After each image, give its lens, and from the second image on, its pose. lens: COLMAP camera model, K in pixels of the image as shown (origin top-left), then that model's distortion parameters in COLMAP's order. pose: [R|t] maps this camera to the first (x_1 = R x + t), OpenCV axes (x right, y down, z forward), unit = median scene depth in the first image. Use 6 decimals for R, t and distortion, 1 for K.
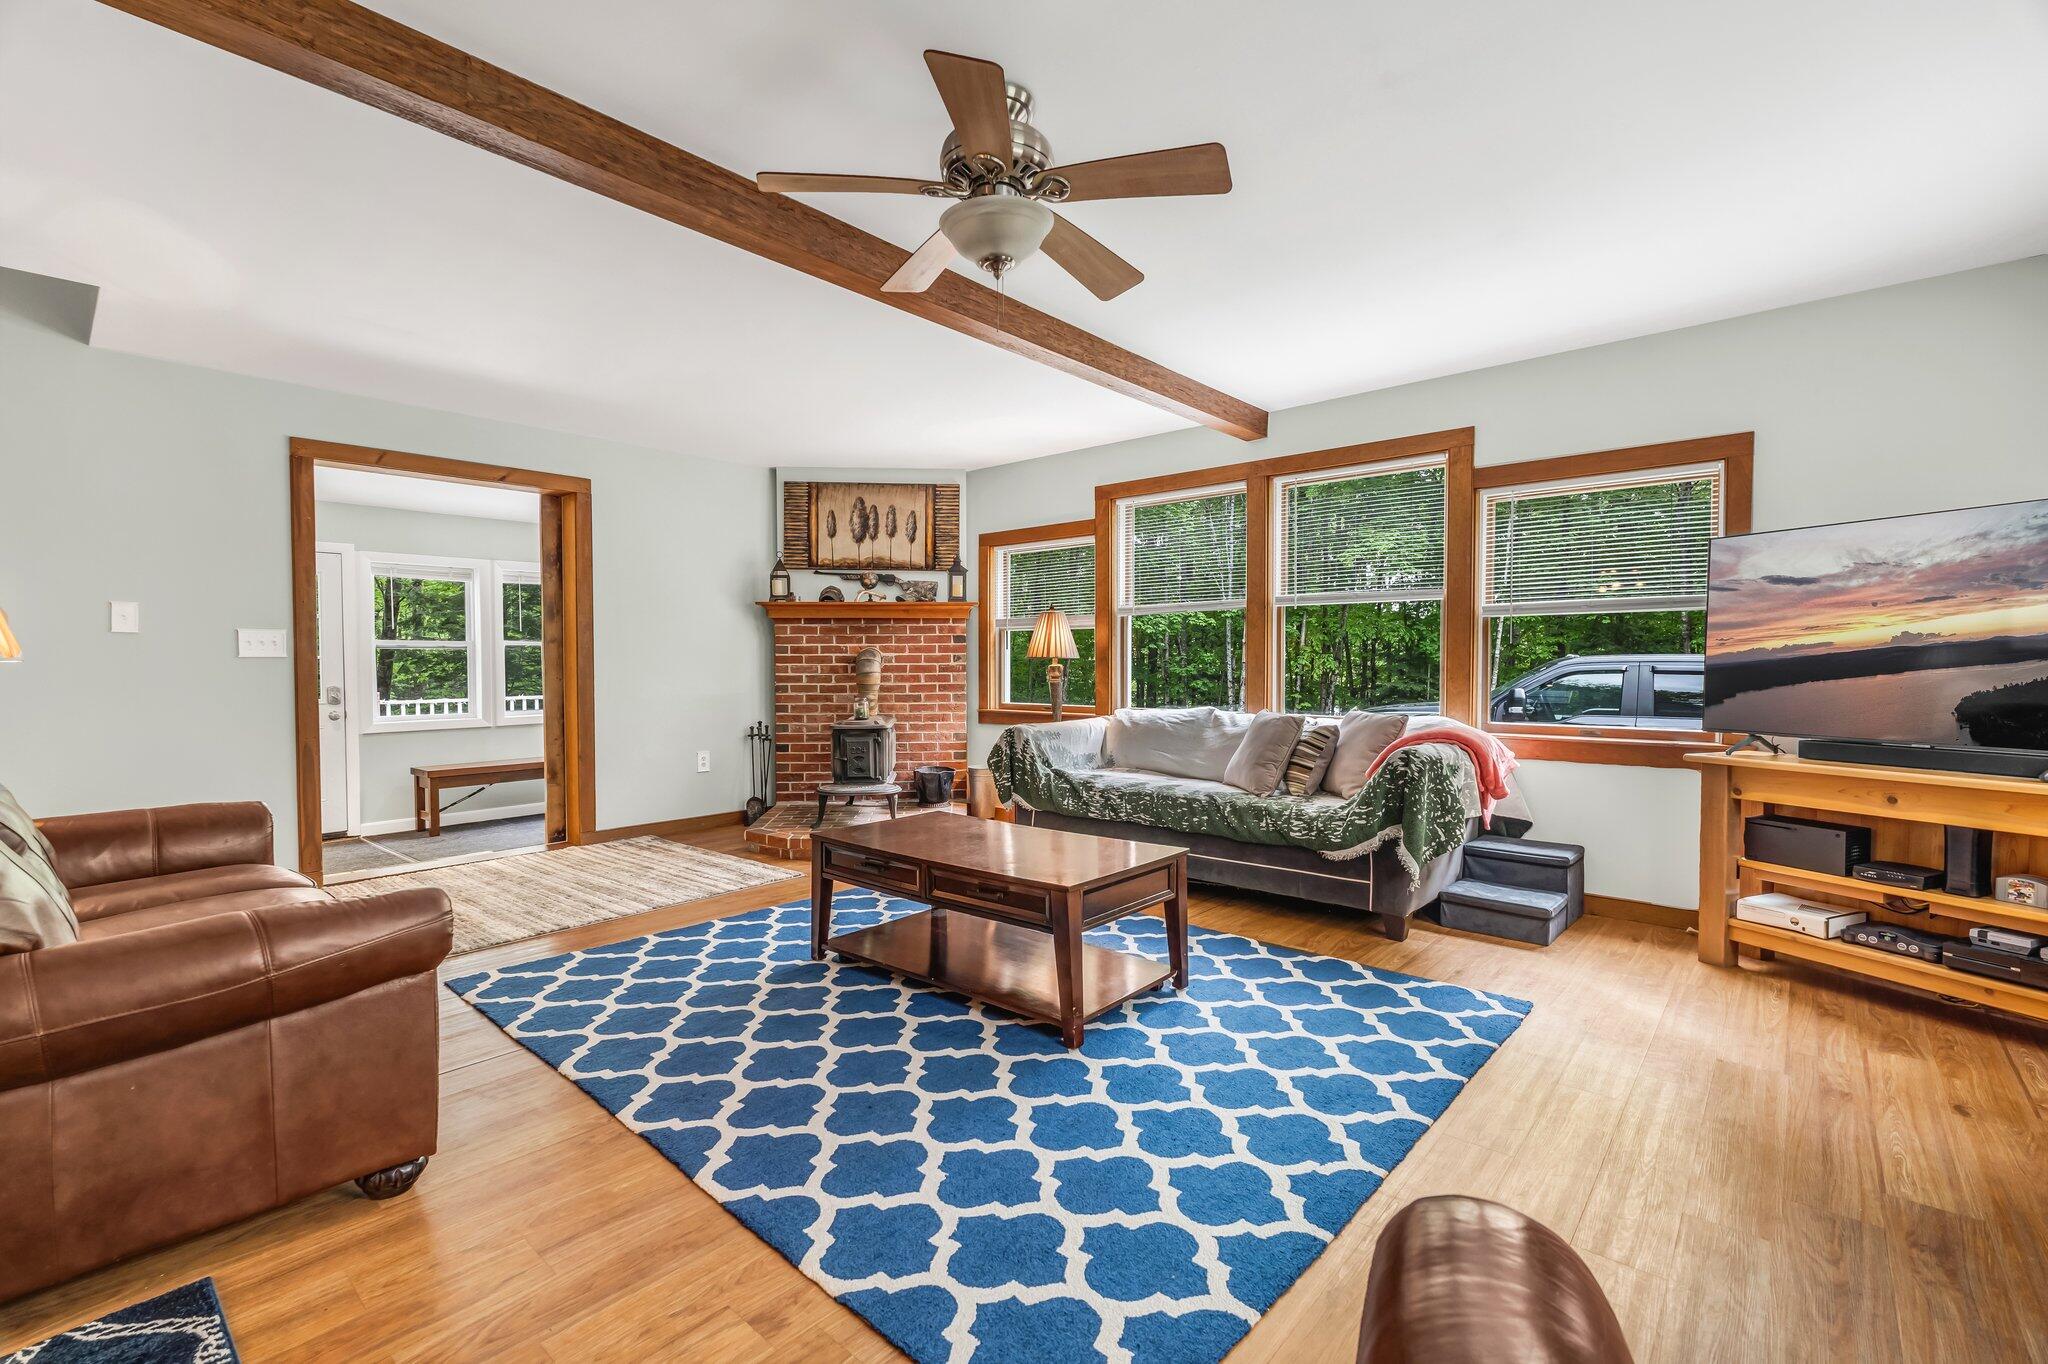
lens RADIAL K [[895.3, 0, 1018.7], [0, 895.3, 682.0], [0, 0, 1]] dist [0.000923, 0.000042]
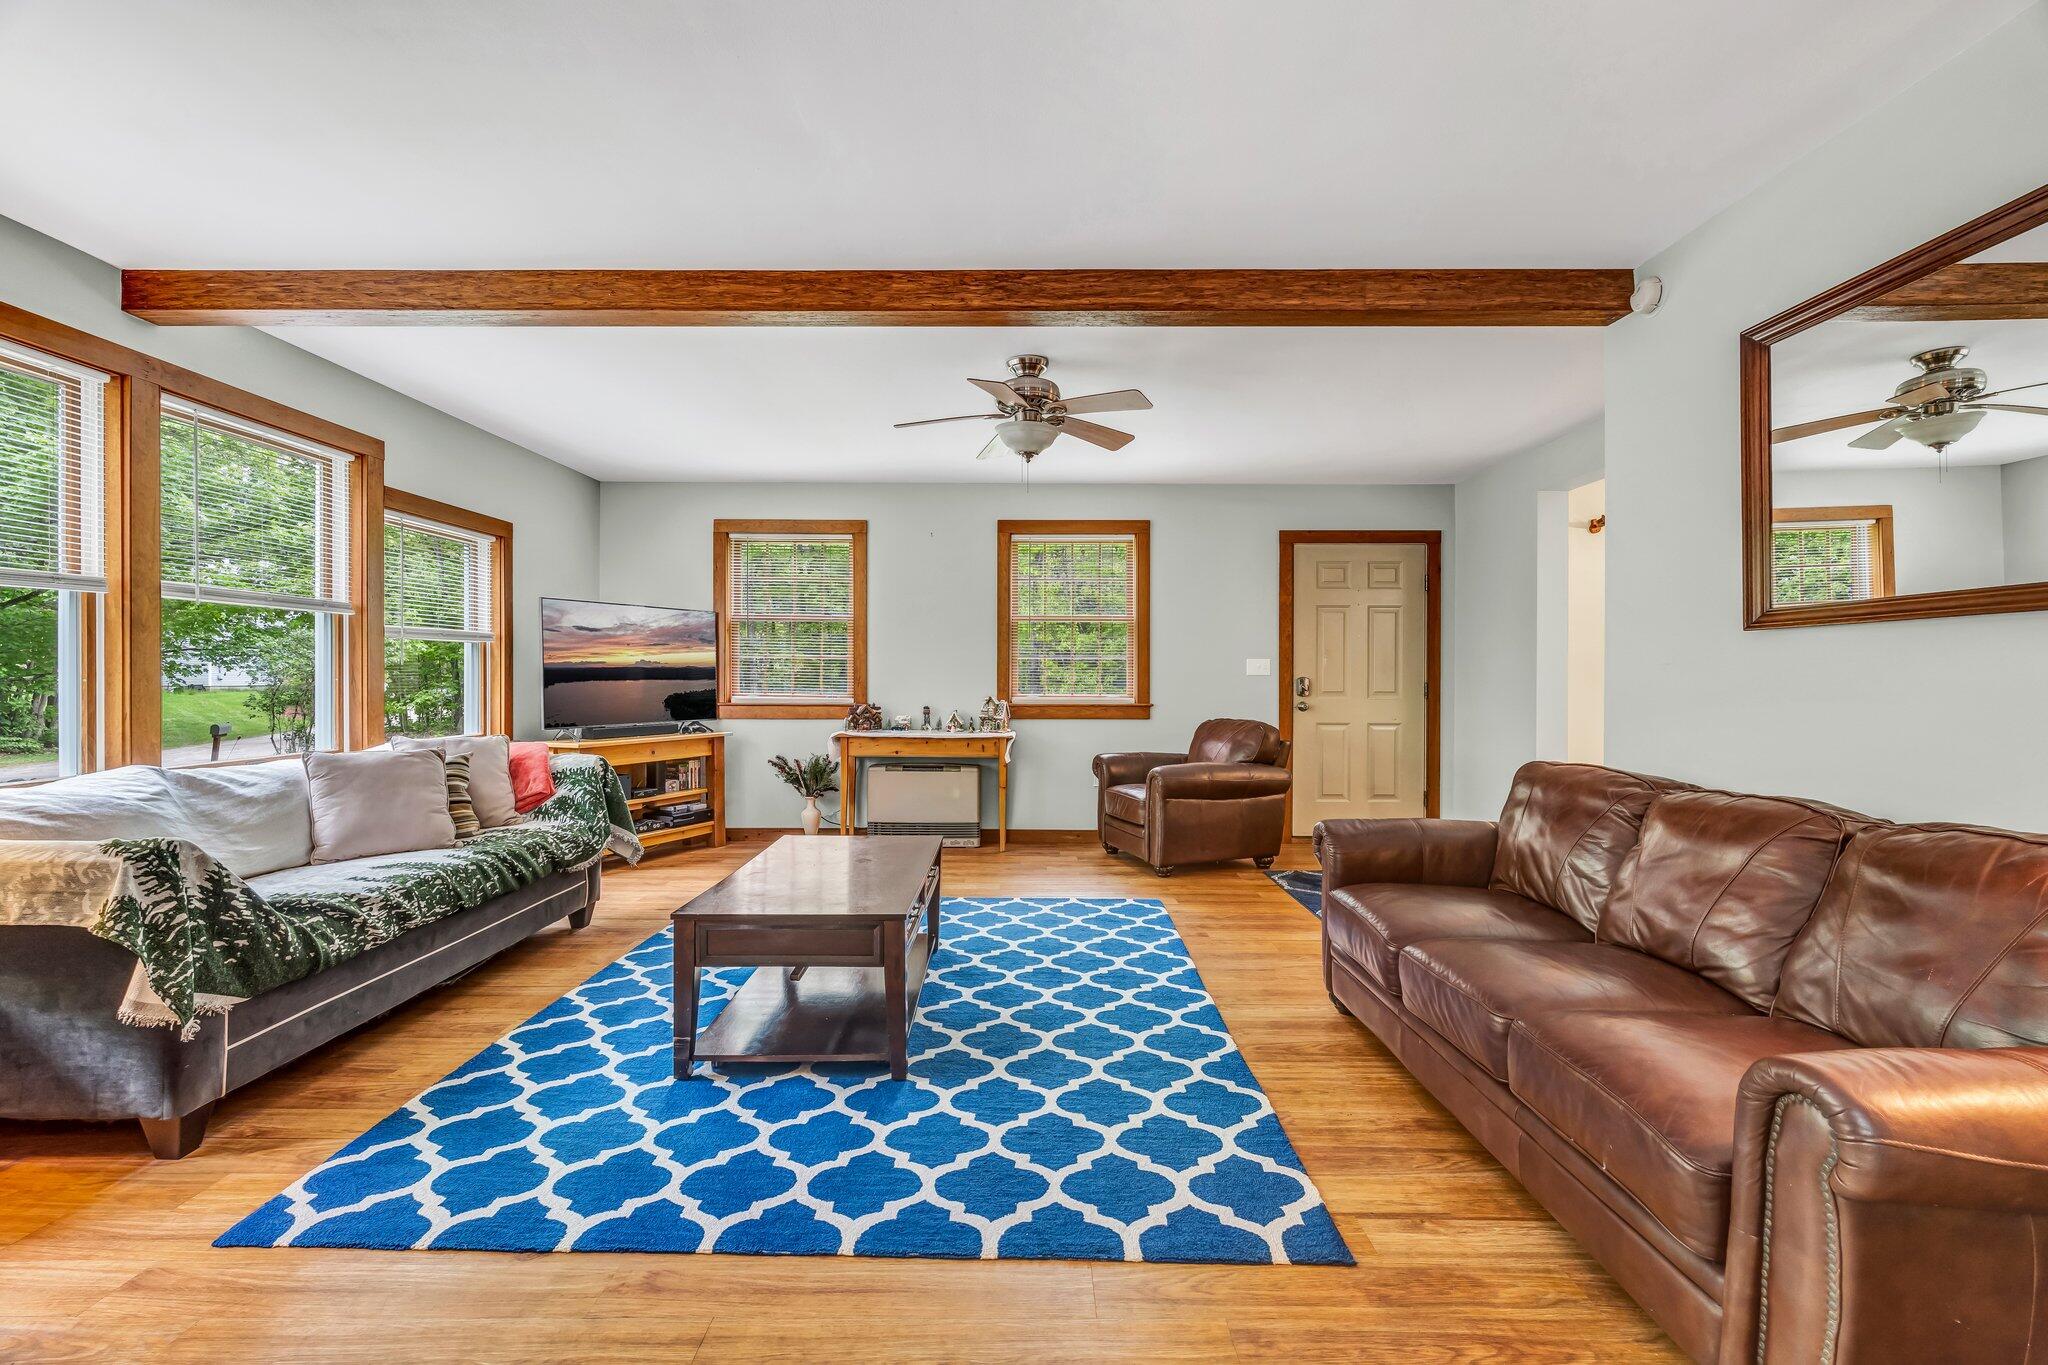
lens RADIAL K [[924.7, 0, 1019.6], [0, 924.7, 672.8], [0, 0, 1]] dist [-0.000598, 0.000013]
pose [[-0.663651, -0.006194, 0.748017, -1.078577], [0.021134, 0.999411, 0.027027, -0.068803], [-0.747744, 0.033745, -0.663130, 1.763680]]
